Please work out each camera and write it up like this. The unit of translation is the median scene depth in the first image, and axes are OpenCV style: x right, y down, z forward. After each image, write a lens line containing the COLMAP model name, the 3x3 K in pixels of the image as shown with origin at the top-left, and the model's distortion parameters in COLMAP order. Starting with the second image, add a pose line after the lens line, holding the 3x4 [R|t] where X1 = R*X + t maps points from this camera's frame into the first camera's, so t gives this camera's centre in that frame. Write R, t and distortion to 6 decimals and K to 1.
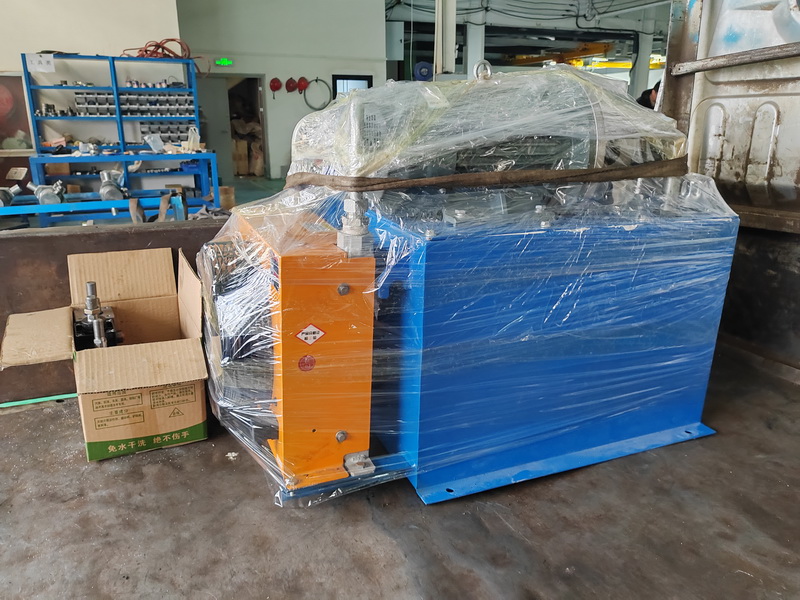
lens RADIAL K [[630.9, 0, 399.6], [0, 630.9, 299.7], [0, 0, 1]] dist [-0.008076, 0.008878]
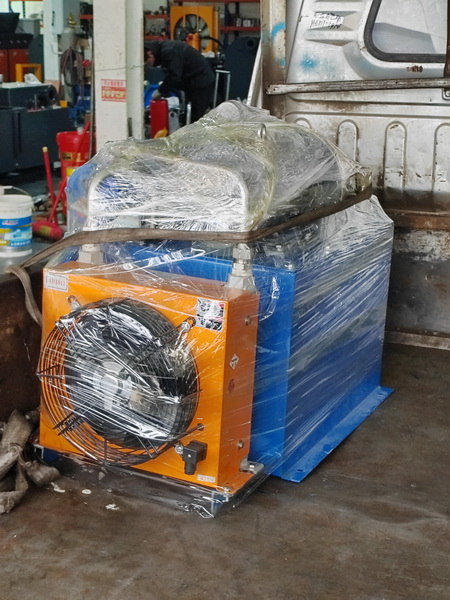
lens RADIAL K [[1061.0, 0, 224.9], [0, 1061.0, 299.9], [0, 0, 1]] dist [0.062794, 0.000000]
pose [[0.748374, -0.157809, 0.644230, -1.108788], [0.172806, 0.984130, 0.040329, -0.113329], [-0.640371, 0.081145, 0.763768, -0.437123]]
